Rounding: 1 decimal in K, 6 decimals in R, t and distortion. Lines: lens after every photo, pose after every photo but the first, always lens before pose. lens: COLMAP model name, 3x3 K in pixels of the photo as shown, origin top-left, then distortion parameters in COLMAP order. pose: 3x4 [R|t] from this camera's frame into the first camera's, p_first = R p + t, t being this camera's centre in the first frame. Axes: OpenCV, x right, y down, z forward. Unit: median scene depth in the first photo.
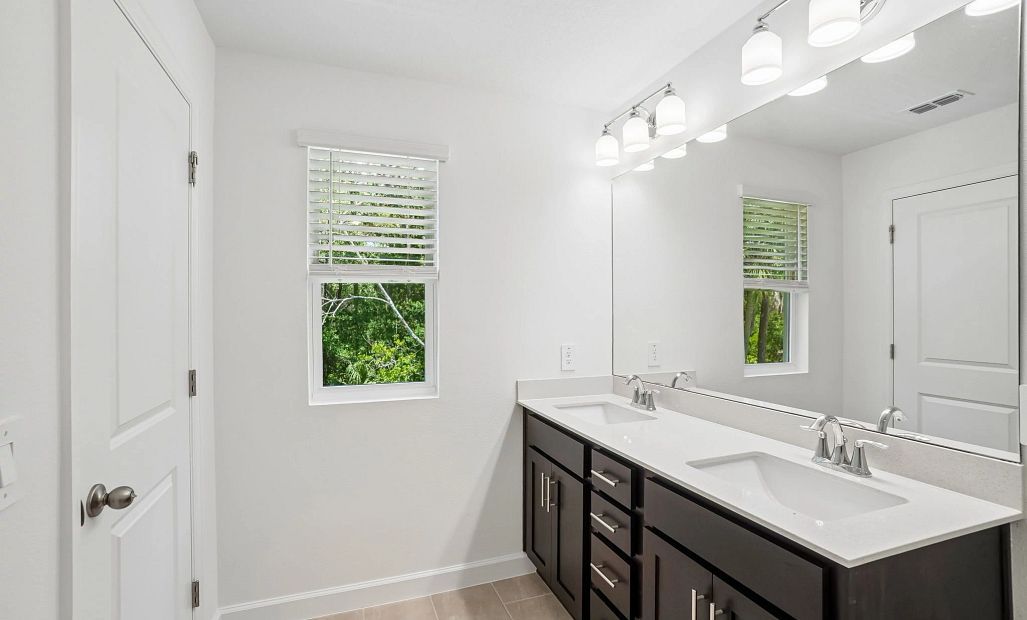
lens RADIAL K [[469.6, 0, 515.8], [0, 469.6, 311.0], [0, 0, 1]] dist [0.006063, 0.003993]
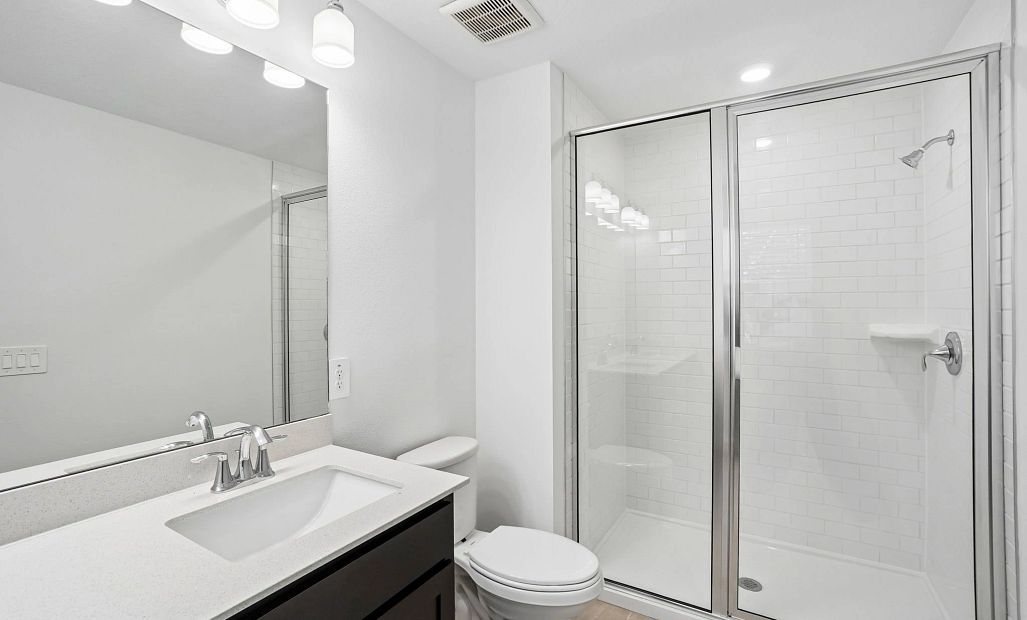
lens RADIAL K [[469.6, 0, 516.5], [0, 469.6, 311.4], [0, 0, 1]] dist [0.006063, 0.003993]
pose [[-0.621324, 0.001832, 0.783552, -0.394306], [0.000560, 0.999998, -0.001893, -0.001409], [-0.783554, -0.000737, -0.621323, 1.229294]]
